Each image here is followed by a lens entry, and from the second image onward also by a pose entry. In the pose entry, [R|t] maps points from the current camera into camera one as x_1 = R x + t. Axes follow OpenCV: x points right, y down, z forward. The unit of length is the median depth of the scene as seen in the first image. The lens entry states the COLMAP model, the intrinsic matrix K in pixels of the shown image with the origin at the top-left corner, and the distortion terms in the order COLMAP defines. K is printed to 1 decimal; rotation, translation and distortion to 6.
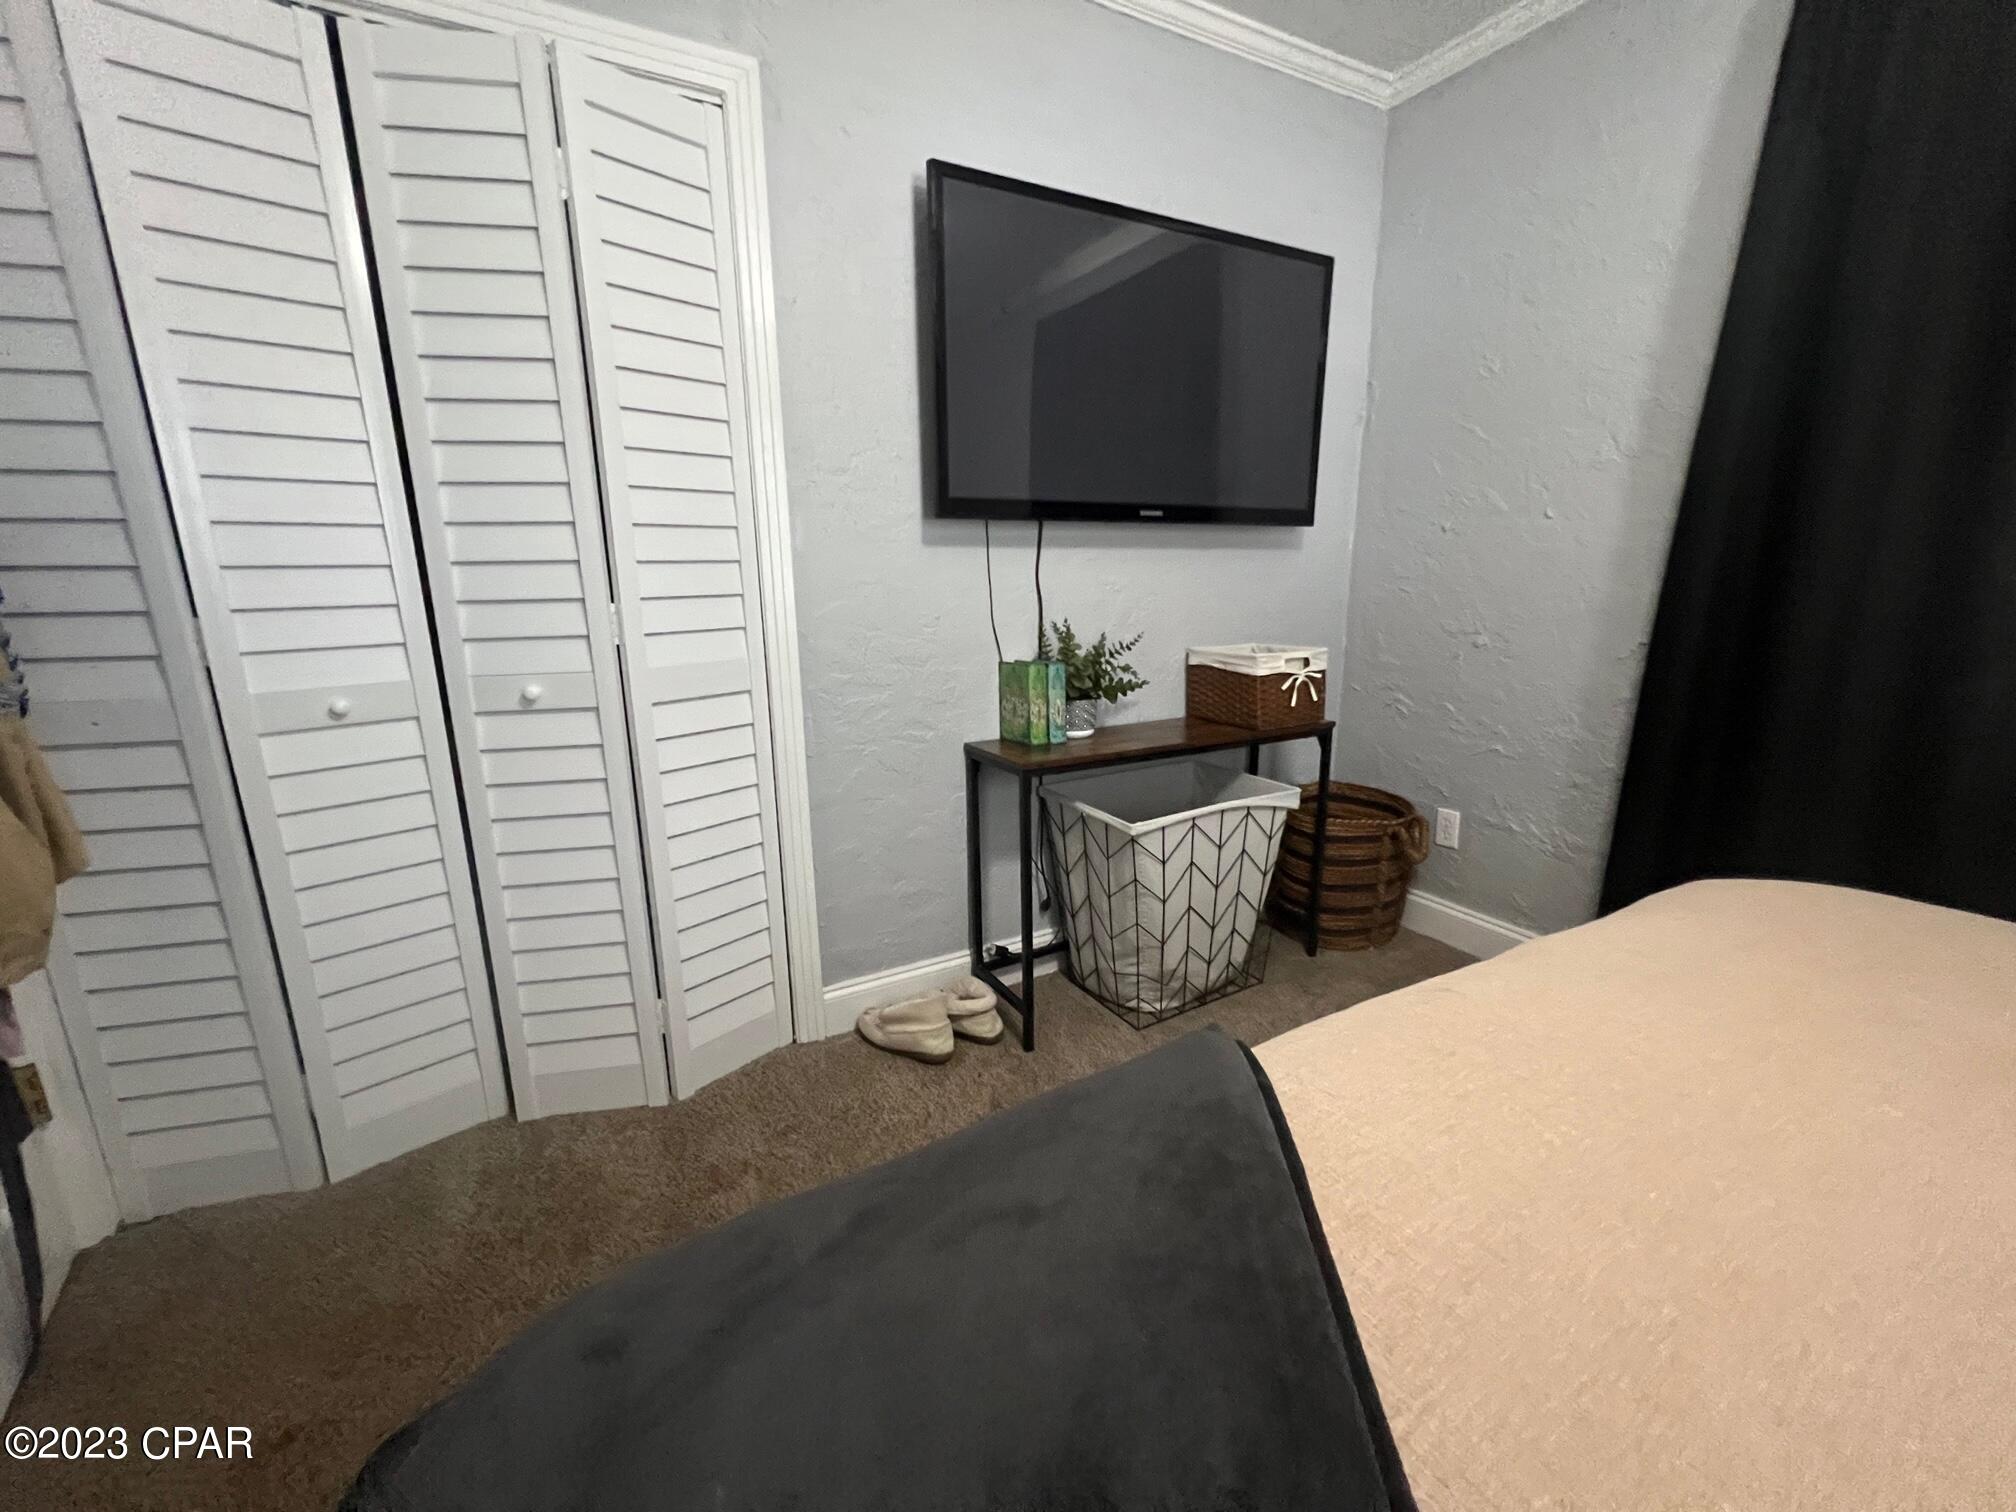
lens RADIAL K [[807.3, 0, 1010.2], [0, 807.3, 751.5], [0, 0, 1]] dist [-0.002060, 0.000366]
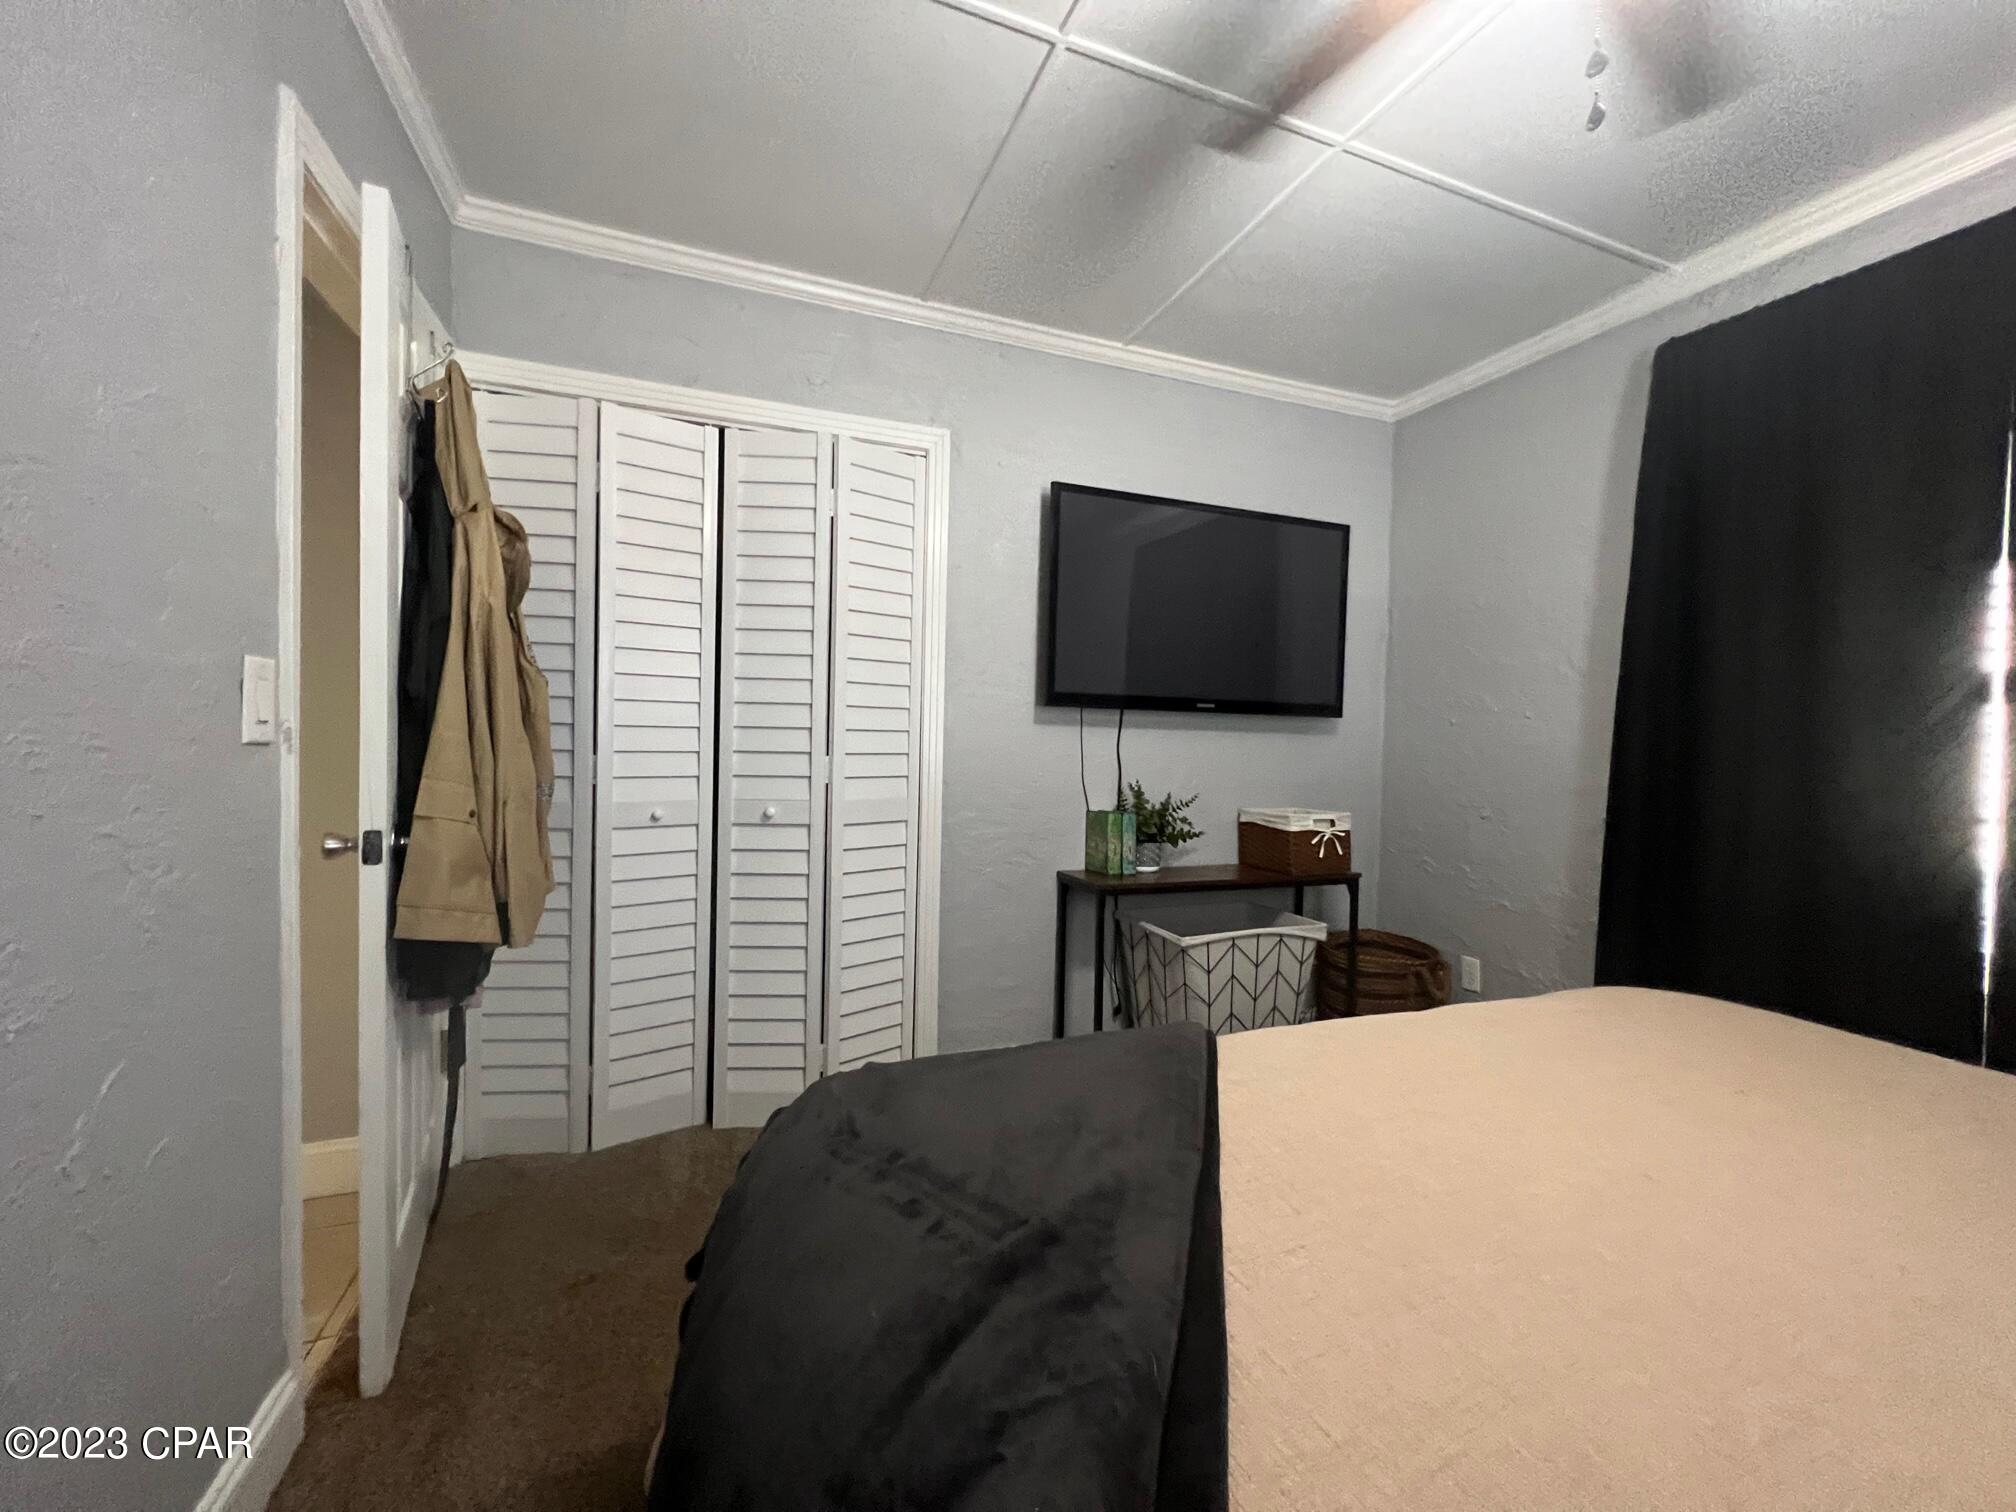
lens RADIAL K [[807.3, 0, 1010.0], [0, 807.3, 751.1], [0, 0, 1]] dist [-0.002060, 0.000366]
pose [[0.990805, 0.036602, -0.130253, 0.033428], [-0.062466, 0.977718, -0.200415, 0.072852], [0.120015, 0.206708, 0.971014, -0.351161]]
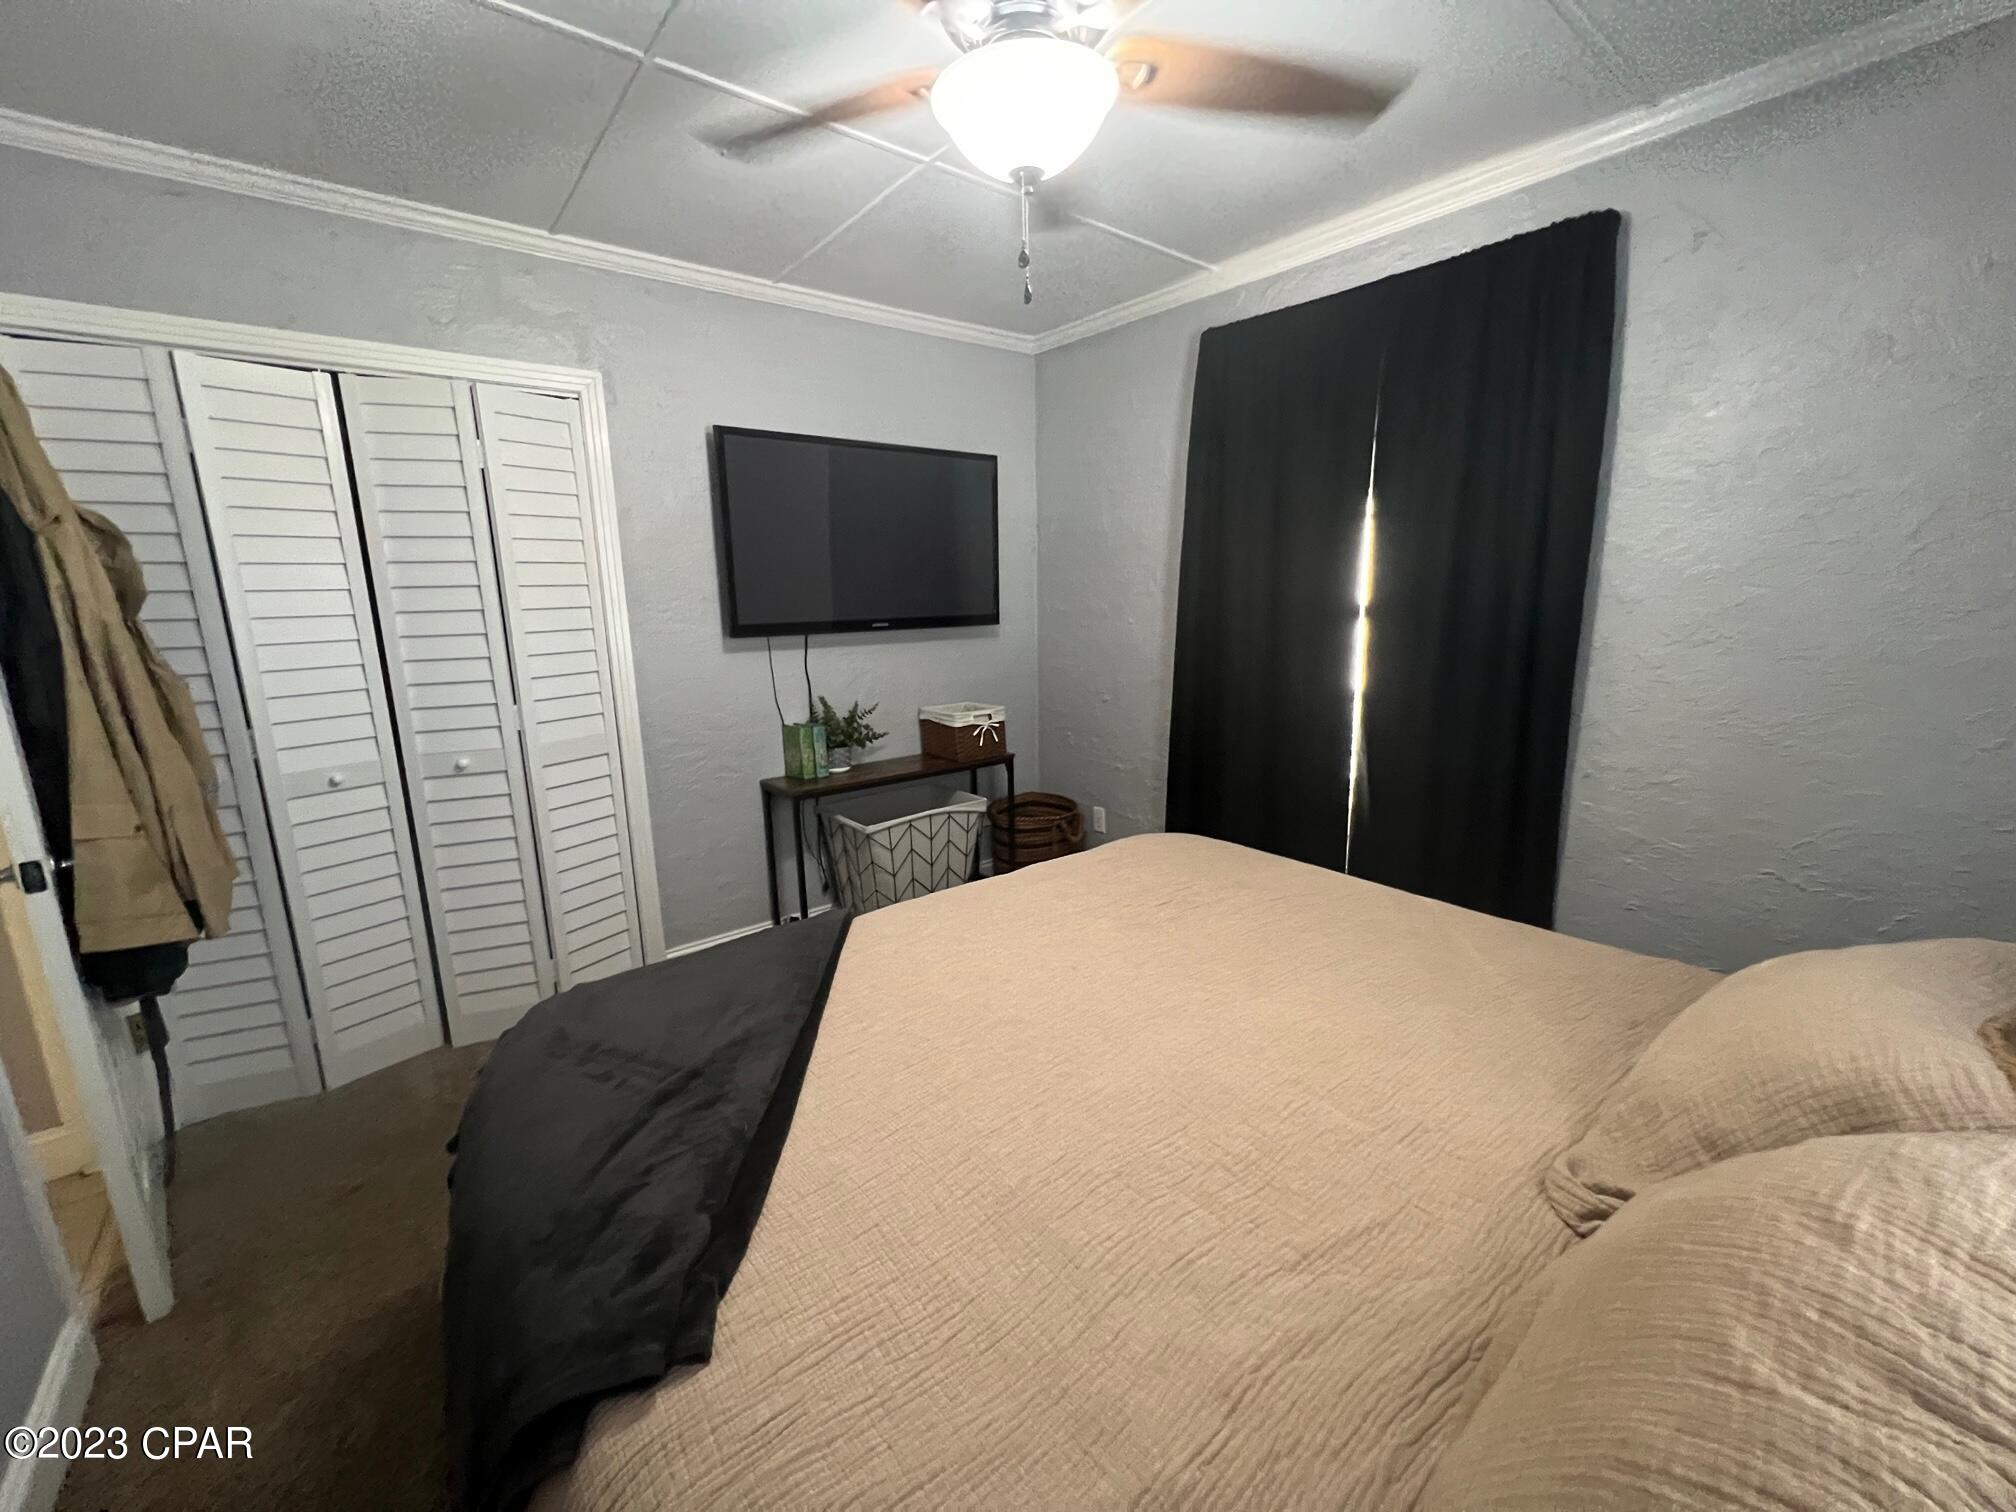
lens RADIAL K [[807.3, 0, 1010.8], [0, 807.3, 752.6], [0, 0, 1]] dist [-0.002060, 0.000366]
pose [[0.983976, -0.041939, 0.173297, 0.157271], [0.046208, 0.998718, -0.020669, -0.009543], [-0.172208, 0.028346, 0.984653, -0.609709]]
